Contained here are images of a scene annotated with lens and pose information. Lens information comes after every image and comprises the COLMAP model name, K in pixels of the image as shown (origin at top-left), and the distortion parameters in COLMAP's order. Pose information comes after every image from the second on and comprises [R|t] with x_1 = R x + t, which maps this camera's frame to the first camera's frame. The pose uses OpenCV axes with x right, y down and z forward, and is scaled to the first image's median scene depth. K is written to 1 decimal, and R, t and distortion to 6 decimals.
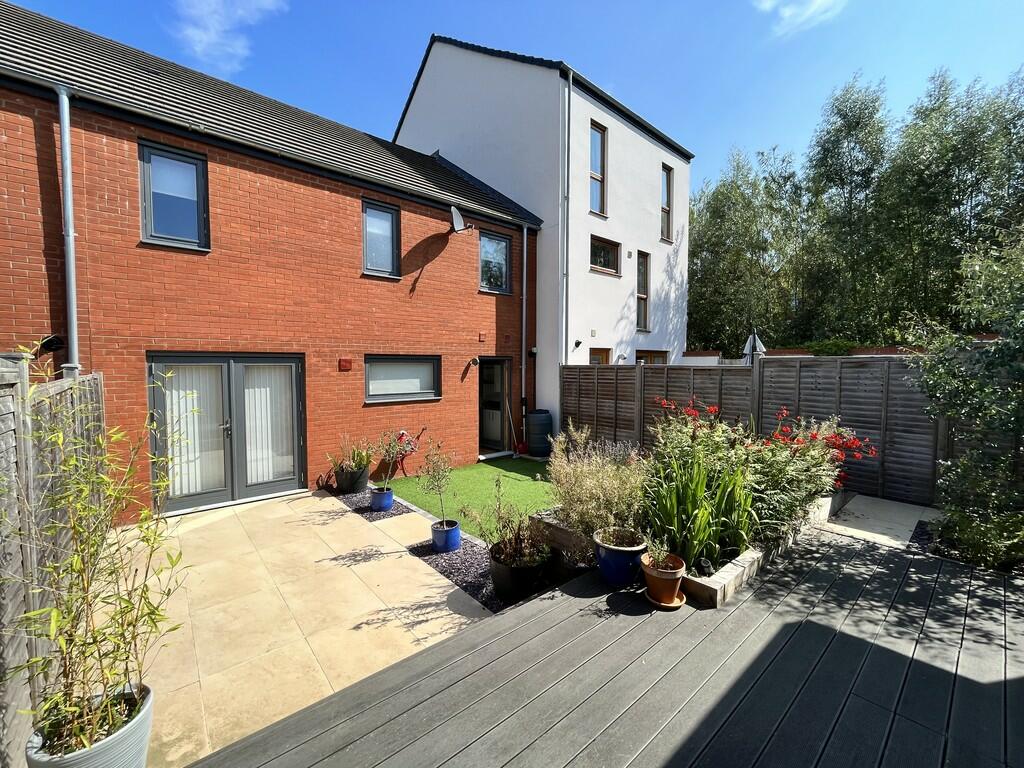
lens RADIAL K [[419.0, 0, 511.0], [0, 419.0, 382.4], [0, 0, 1]] dist [-0.003224, 0.000119]
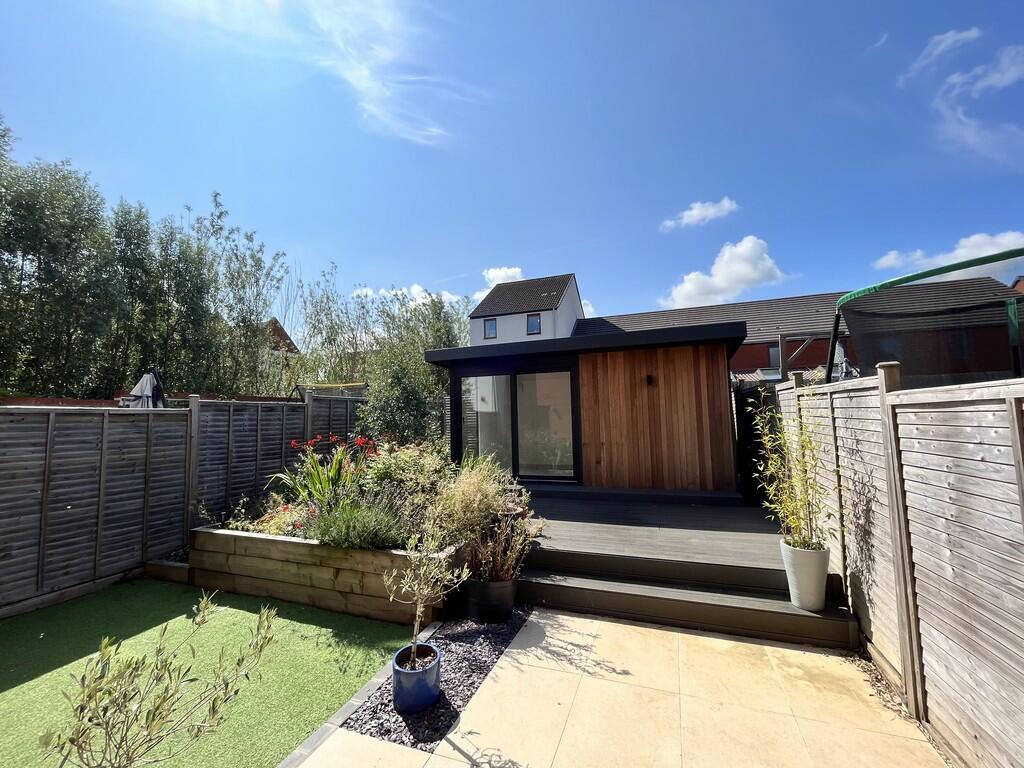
lens RADIAL K [[419.0, 0, 508.6], [0, 419.0, 377.5], [0, 0, 1]] dist [-0.003224, 0.000119]
pose [[-0.472648, 0.090986, 0.876542, -0.530450], [0.058772, 0.995696, -0.071664, -0.003635], [-0.879289, 0.017644, -0.475961, 0.789678]]
